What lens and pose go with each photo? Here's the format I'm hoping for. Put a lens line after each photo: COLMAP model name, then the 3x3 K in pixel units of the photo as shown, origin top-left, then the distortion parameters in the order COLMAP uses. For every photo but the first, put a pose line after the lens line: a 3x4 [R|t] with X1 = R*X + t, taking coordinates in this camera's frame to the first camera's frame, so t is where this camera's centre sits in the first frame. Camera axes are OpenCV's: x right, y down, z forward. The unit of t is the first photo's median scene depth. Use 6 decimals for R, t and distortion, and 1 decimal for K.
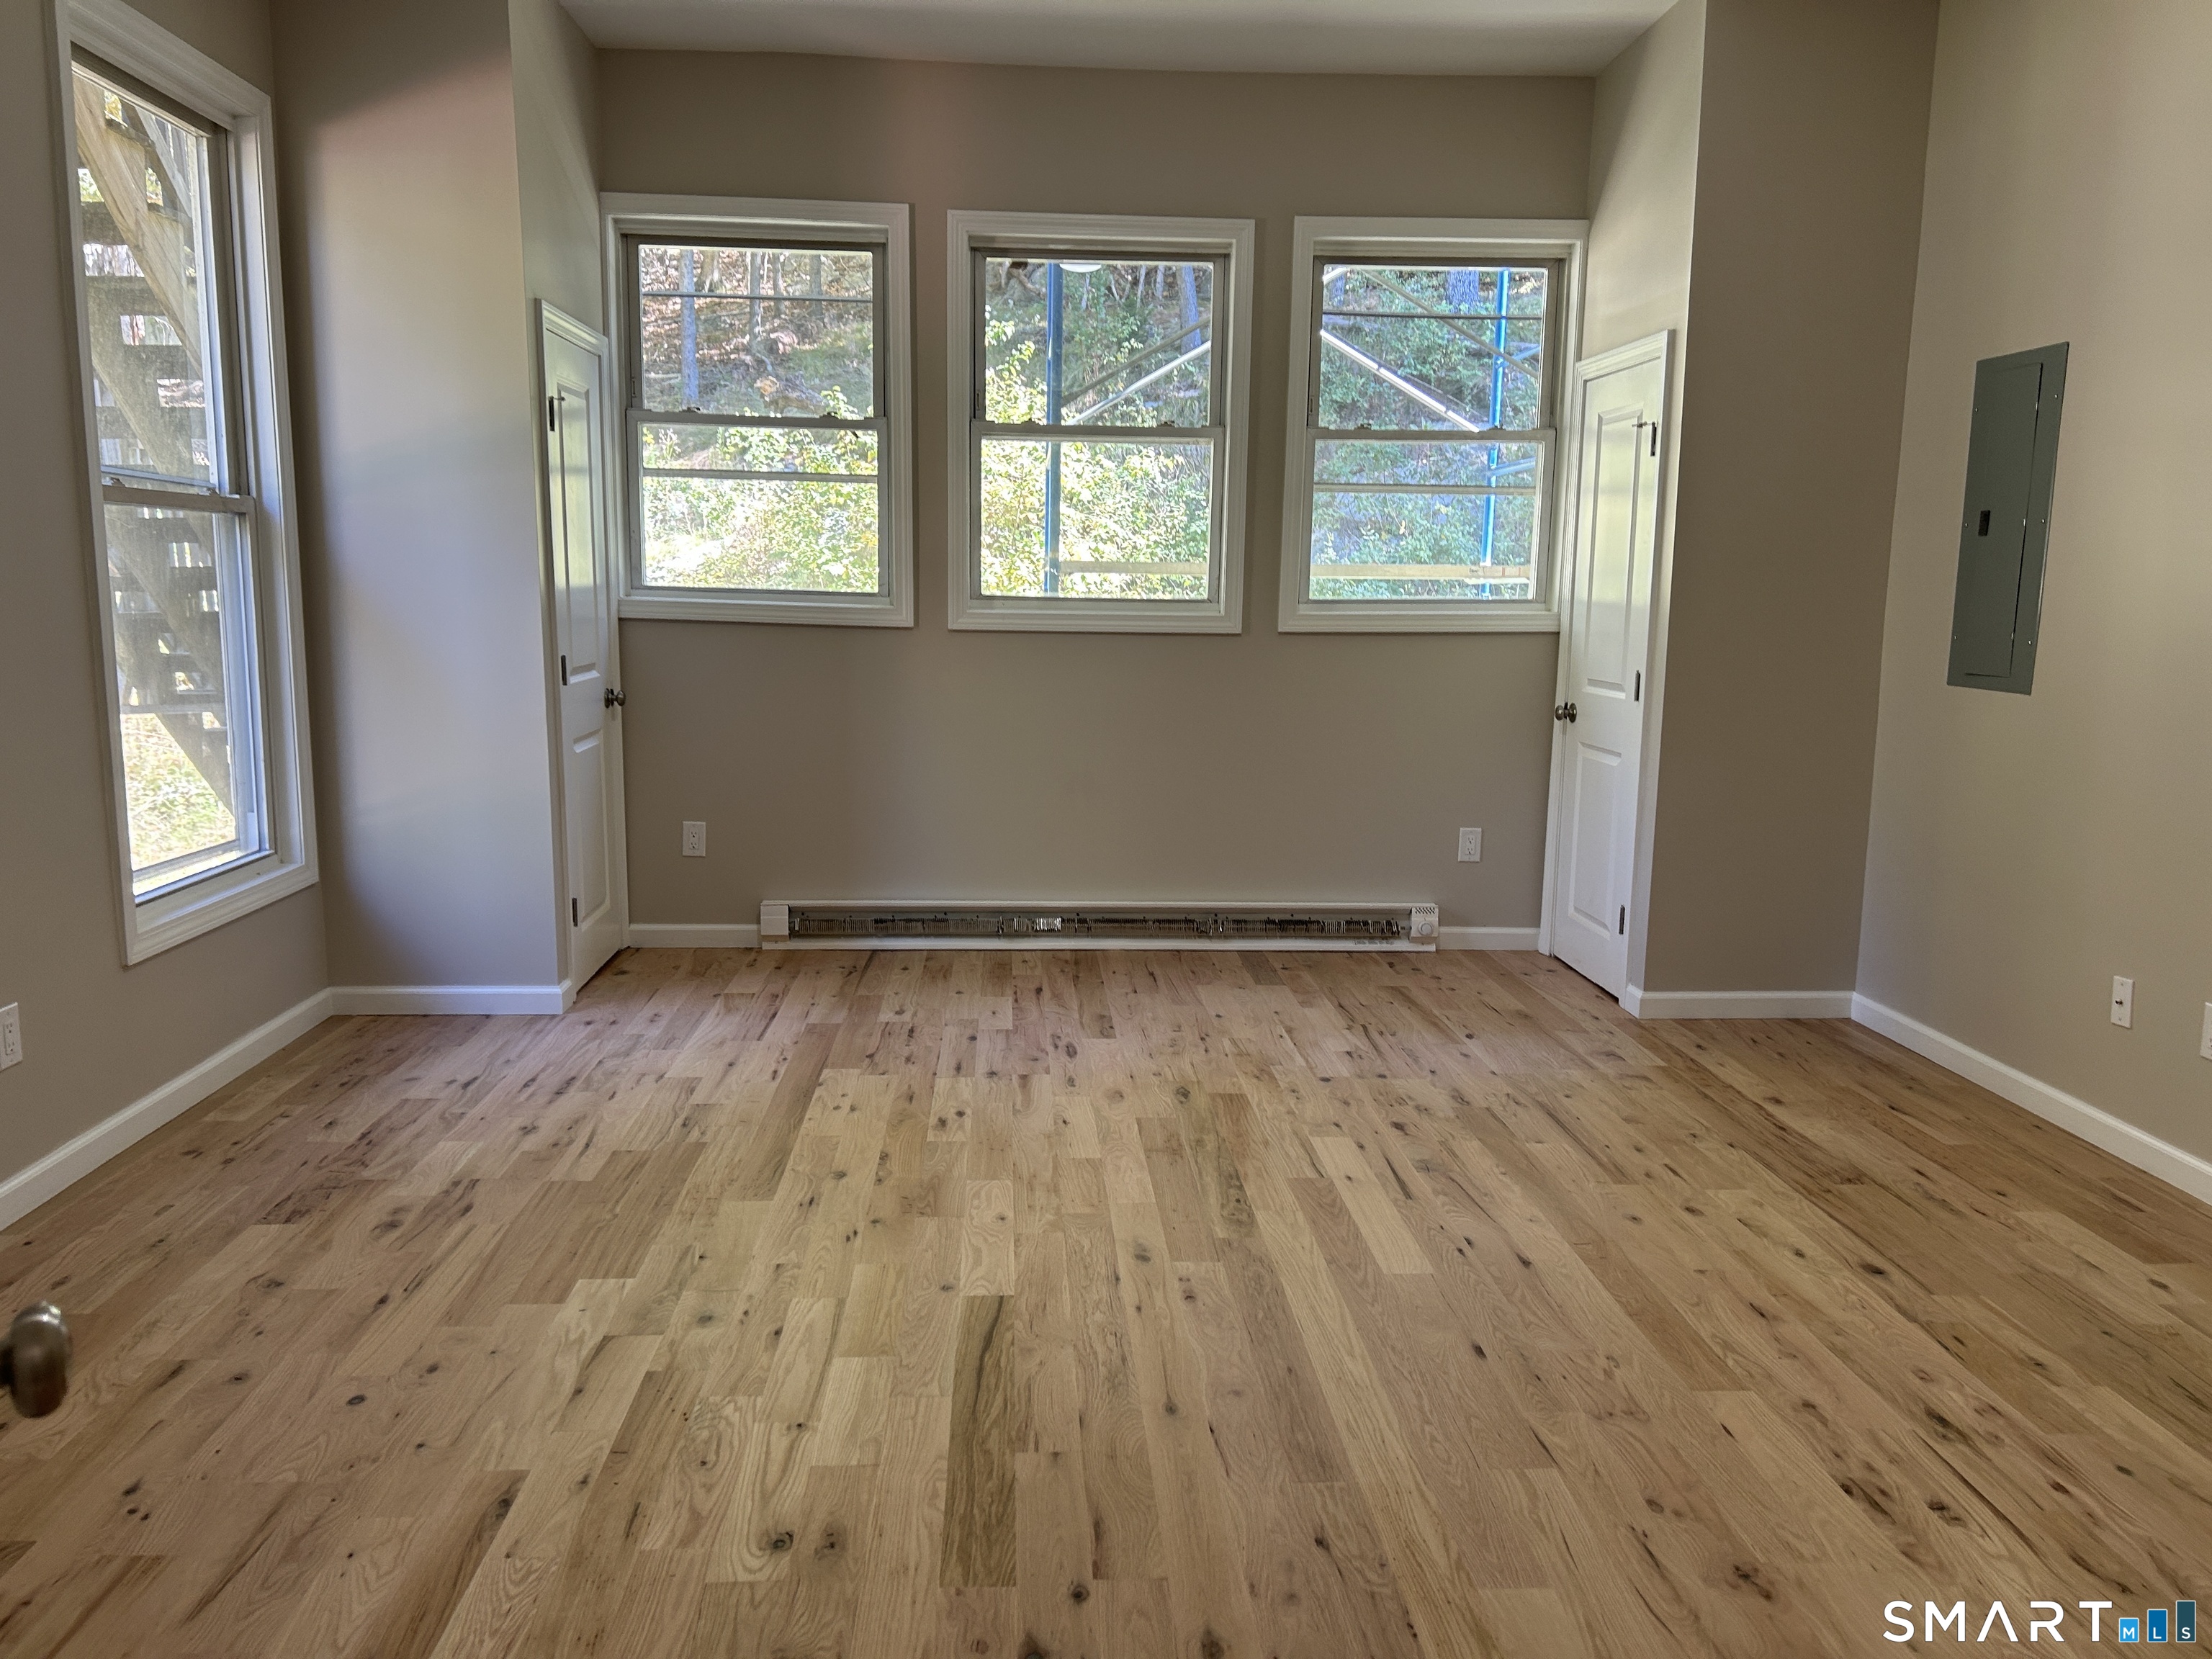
lens RADIAL K [[1662.5, 0, 1106.0], [0, 1662.5, 829.5], [0, 0, 1]] dist [0.059596, -0.070225]
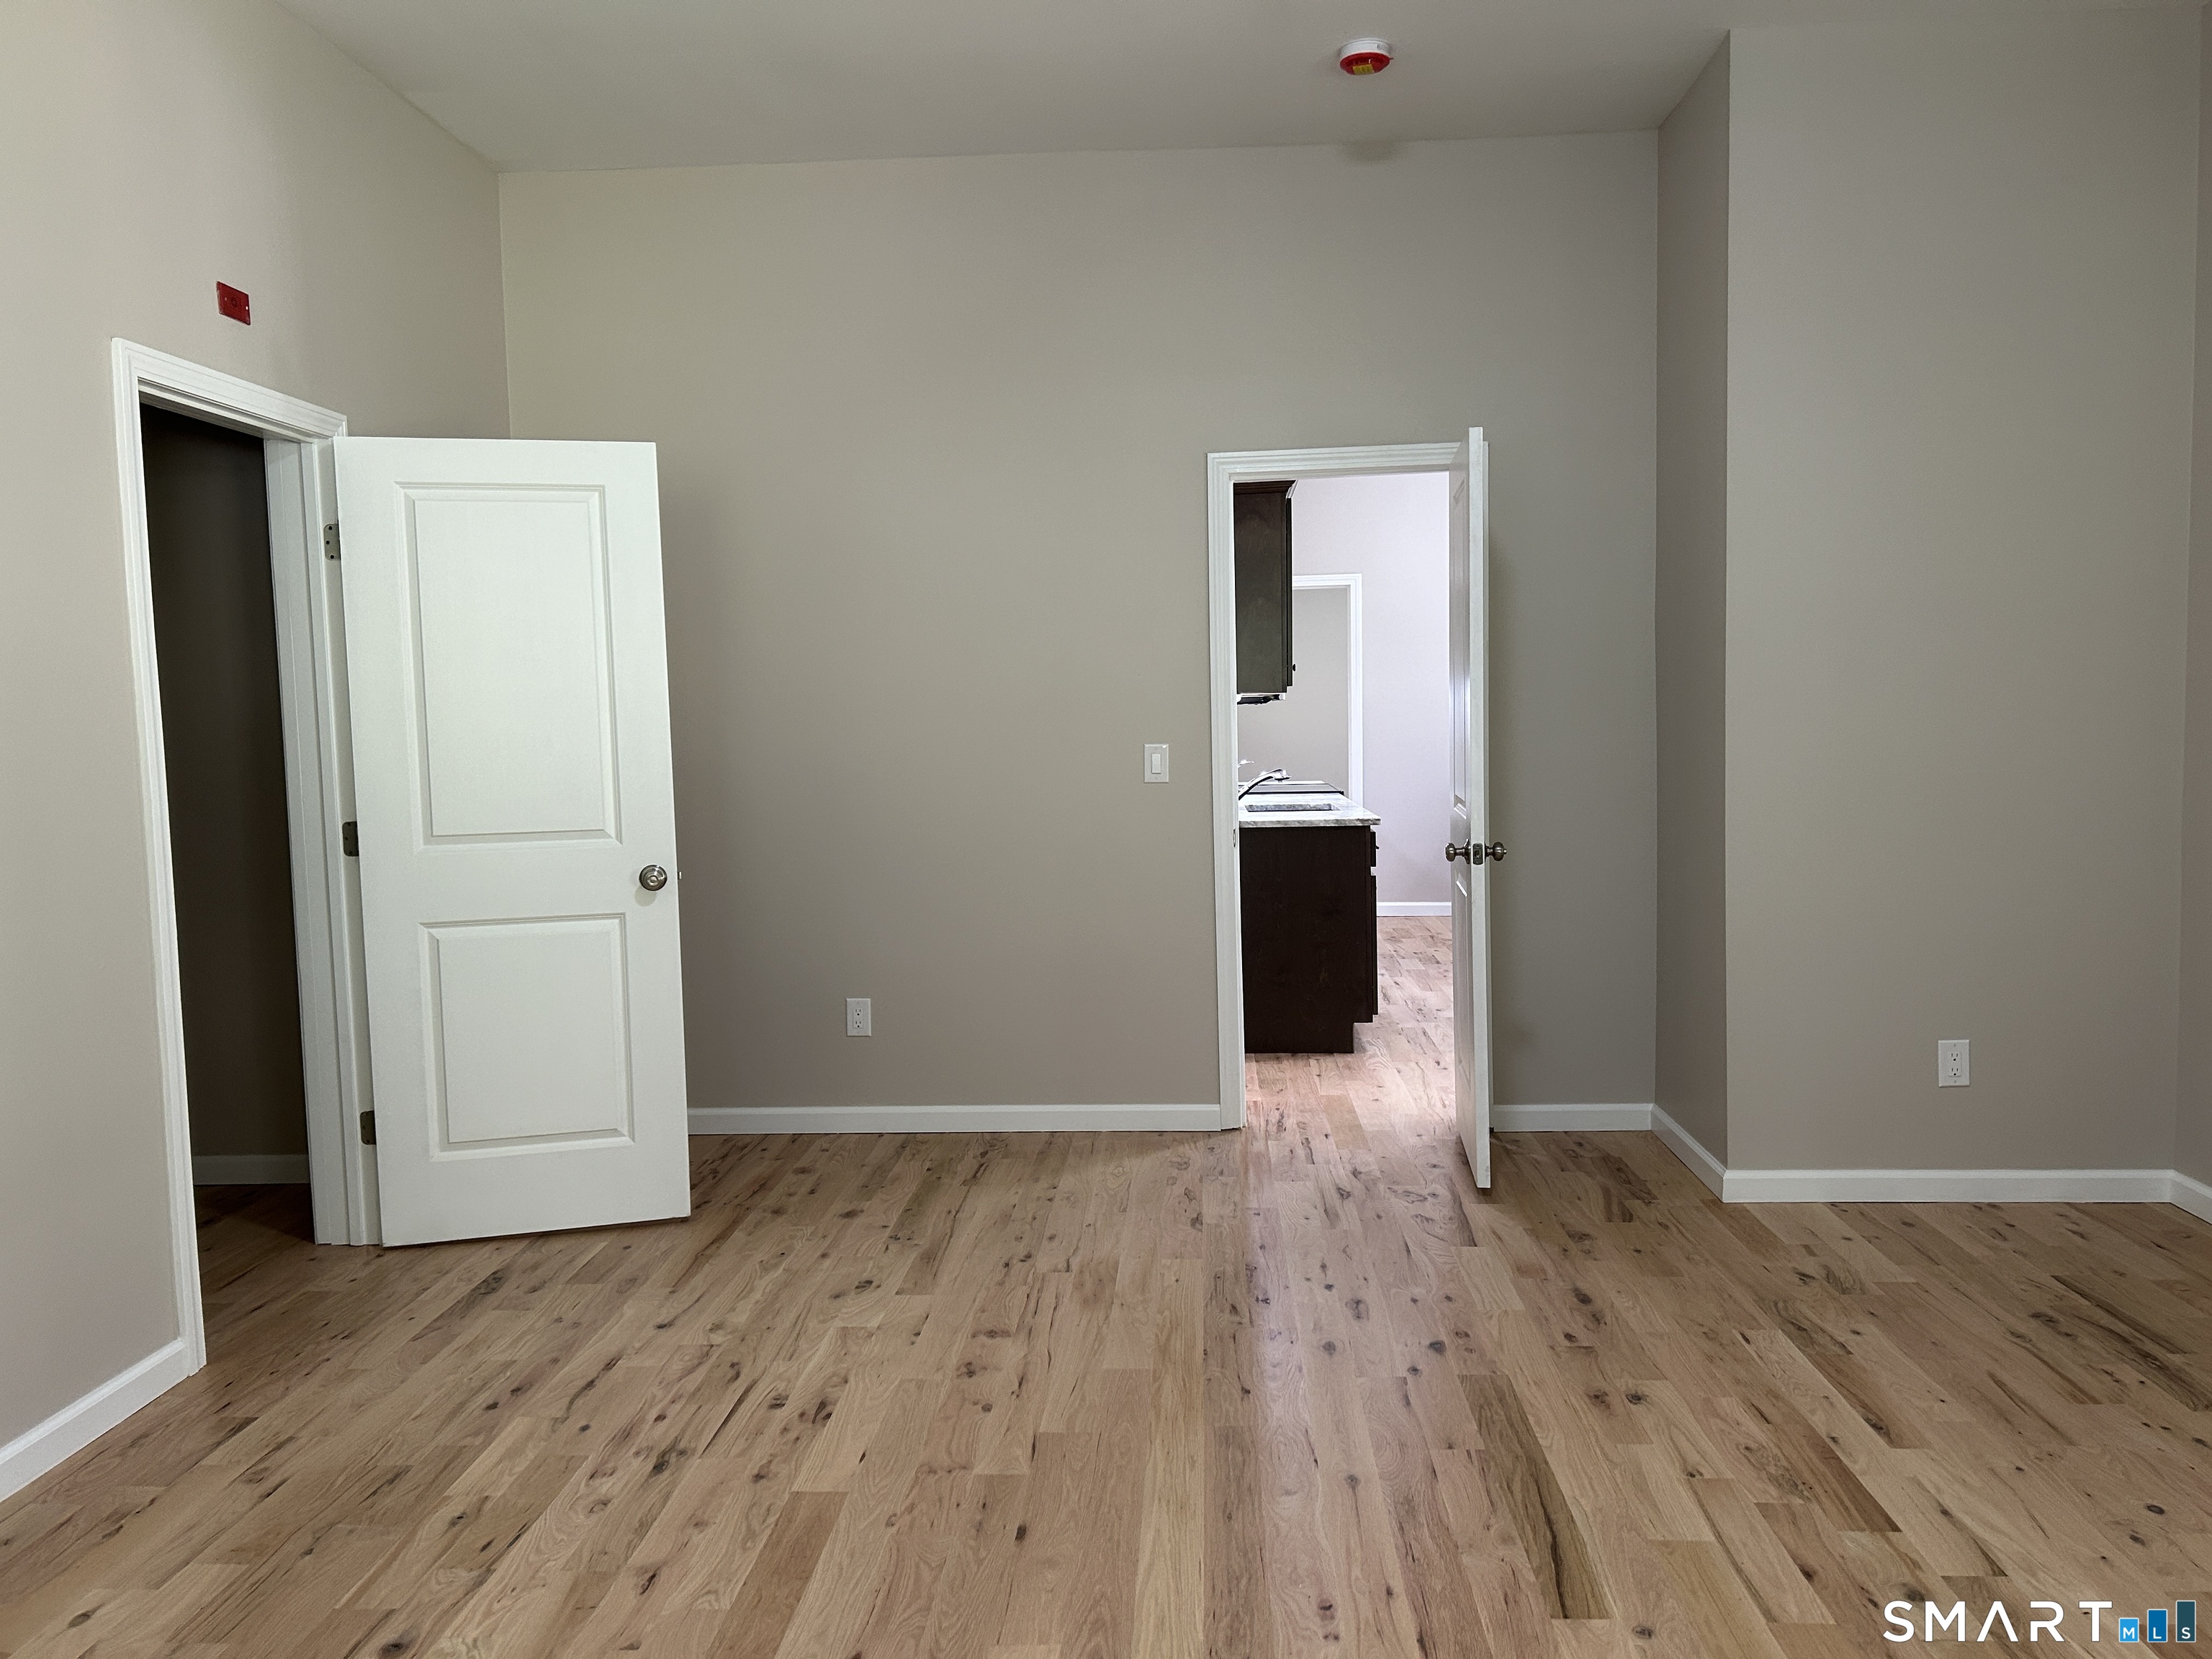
lens RADIAL K [[1662.5, 0, 1106.0], [0, 1662.5, 829.5], [0, 0, 1]] dist [0.059596, -0.070225]
pose [[-0.993310, -0.003157, 0.115439, 0.072648], [0.022573, 0.975035, 0.220900, -0.304489], [-0.113255, 0.222028, -0.968440, 1.961049]]
